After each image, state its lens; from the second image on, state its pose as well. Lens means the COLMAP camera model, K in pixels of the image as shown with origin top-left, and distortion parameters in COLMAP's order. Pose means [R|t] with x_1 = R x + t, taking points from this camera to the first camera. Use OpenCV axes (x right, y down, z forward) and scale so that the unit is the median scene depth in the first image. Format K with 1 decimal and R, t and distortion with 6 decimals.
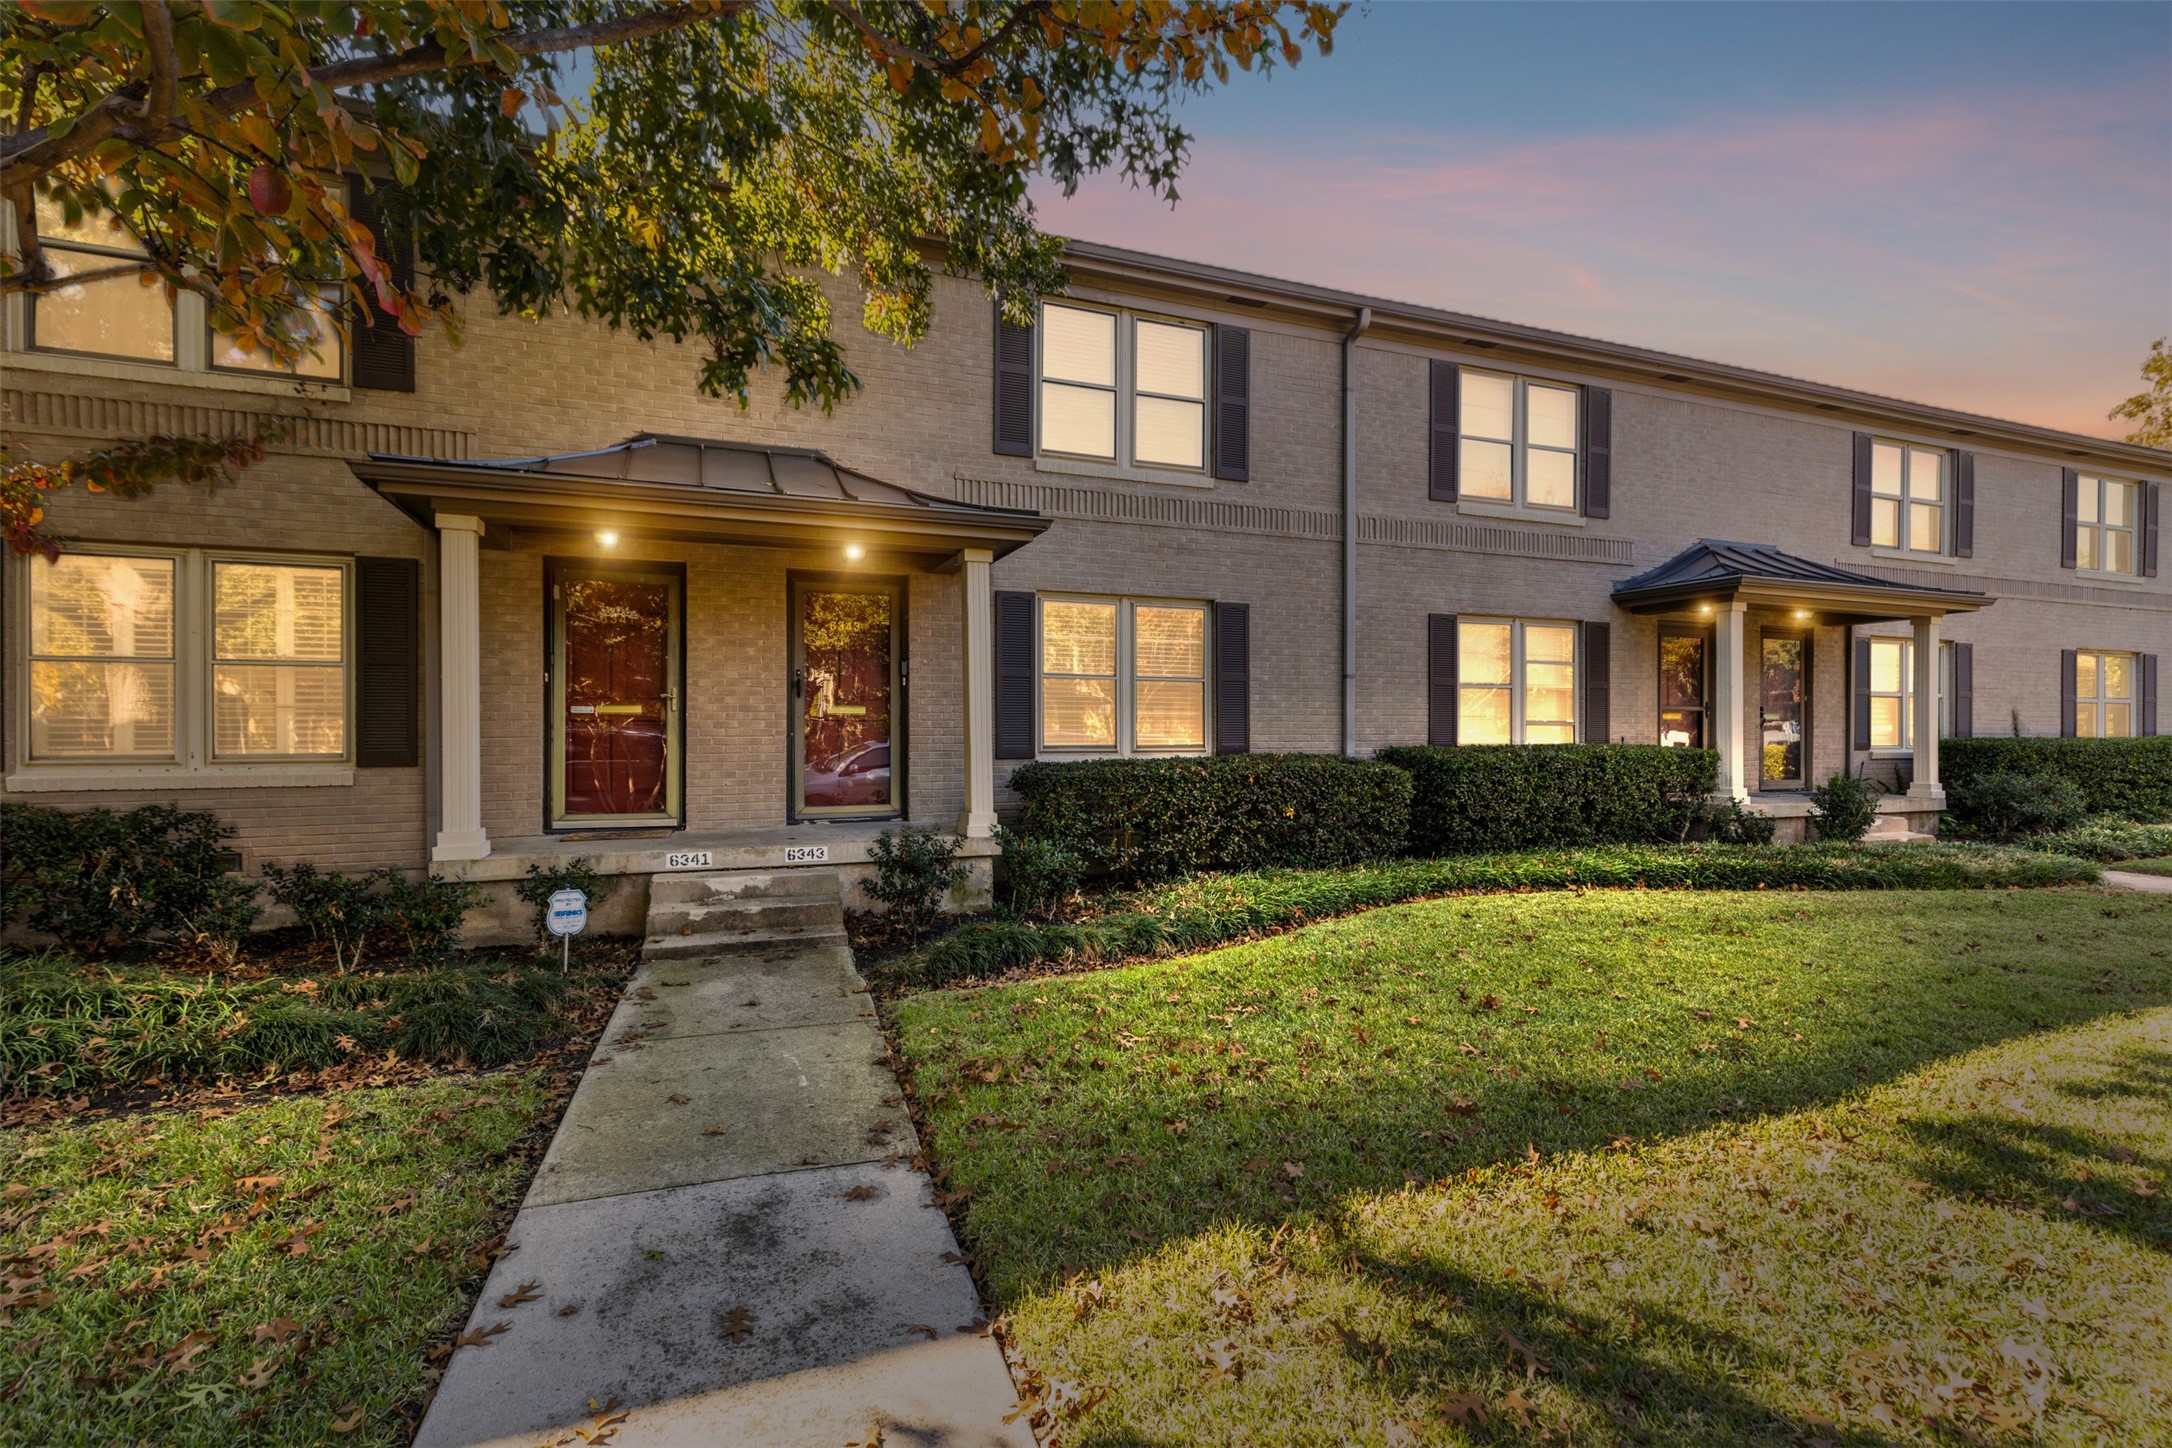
lens RADIAL K [[991.8, 0, 1091.0], [0, 991.8, 721.1], [0, 0, 1]] dist [0.011300, -0.001046]
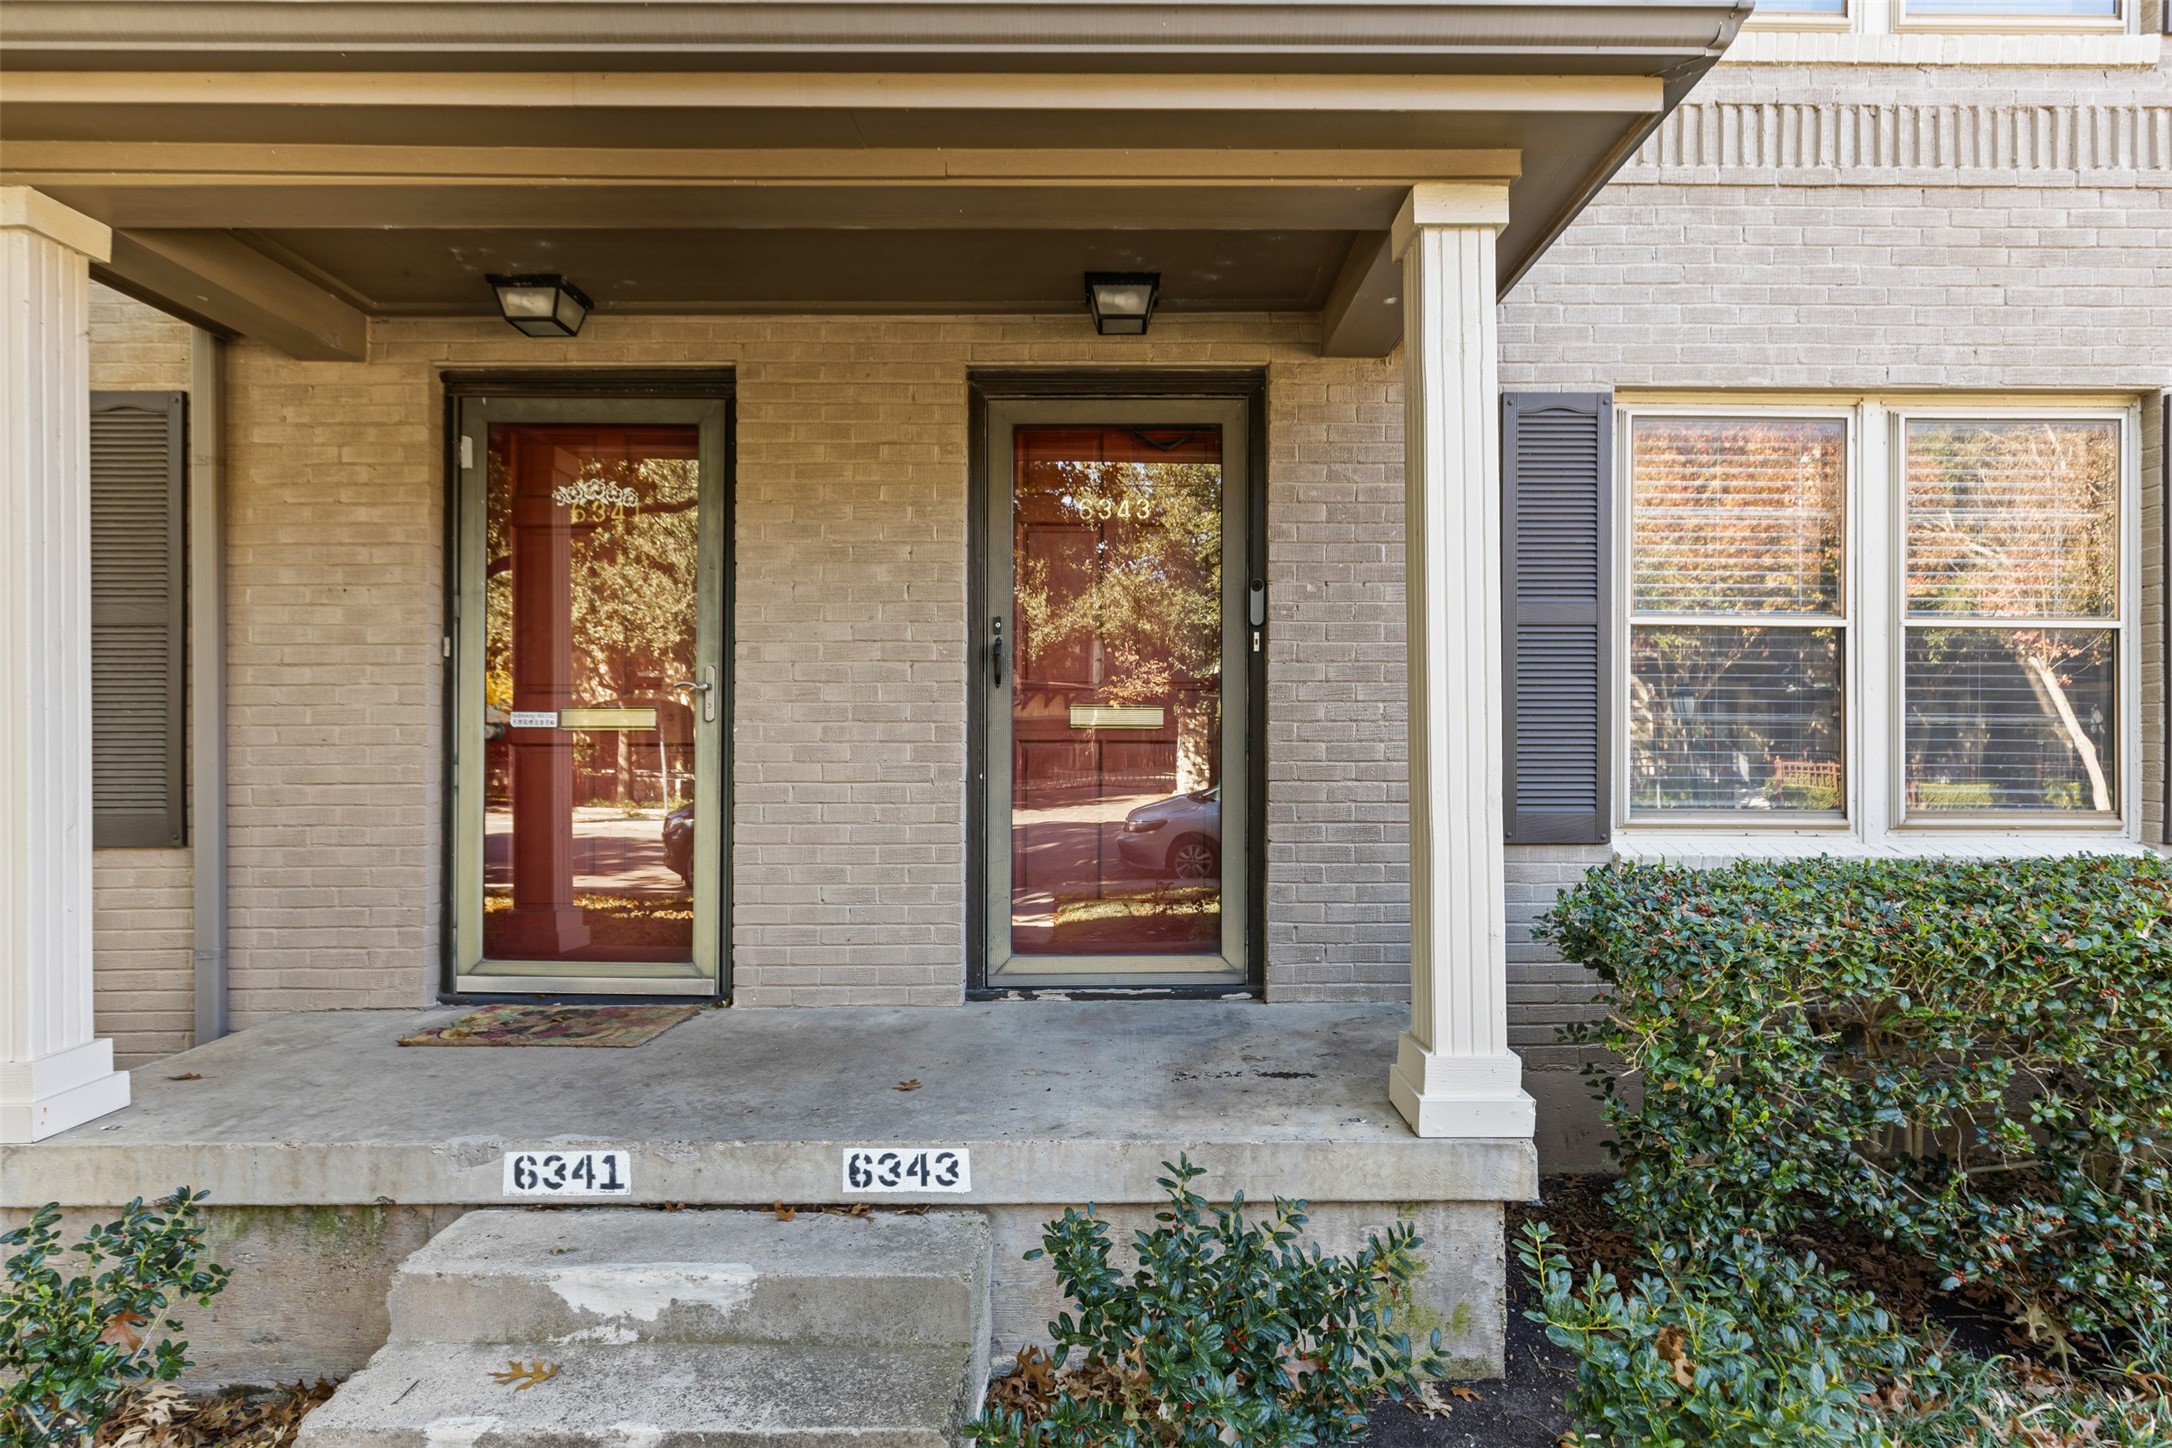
lens RADIAL K [[1314.4, 0, 1095.0], [0, 1314.4, 777.7], [0, 0, 1]] dist [0.000973, 0.000253]
pose [[0.932821, 0.010401, -0.360191, -0.068092], [0.003784, 0.999245, 0.038656, -0.007576], [0.360321, -0.037422, 0.932077, 0.550631]]
